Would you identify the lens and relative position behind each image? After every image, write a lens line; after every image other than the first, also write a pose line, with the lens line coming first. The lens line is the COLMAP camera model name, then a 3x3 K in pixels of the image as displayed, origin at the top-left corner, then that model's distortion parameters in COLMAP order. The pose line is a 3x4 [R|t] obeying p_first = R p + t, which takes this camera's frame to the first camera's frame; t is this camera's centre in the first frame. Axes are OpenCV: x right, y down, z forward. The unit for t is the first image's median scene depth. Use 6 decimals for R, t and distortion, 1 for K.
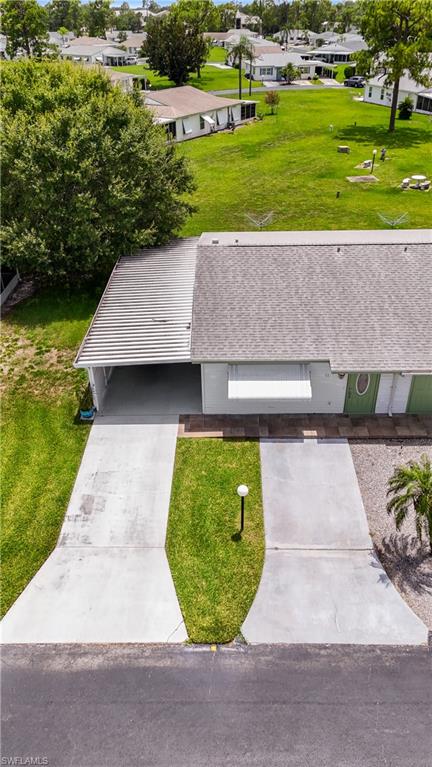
lens RADIAL K [[570.5, 0, 216.2], [0, 570.5, 400.8], [0, 0, 1]] dist [0.040423, -0.032406]
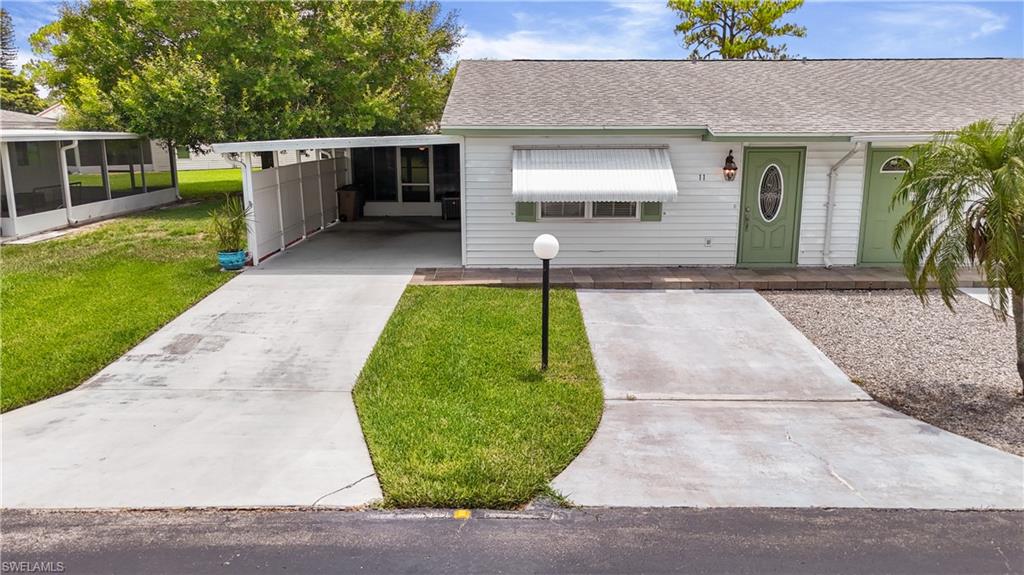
lens RADIAL K [[761.7, 0, 513.6], [0, 761.7, 316.9], [0, 0, 1]] dist [0.040423, -0.032406]
pose [[0.999664, 0.014721, 0.021345, 0.010714], [-0.005347, 0.922546, -0.385850, 0.411480], [-0.025372, 0.385607, 0.922314, 0.487879]]
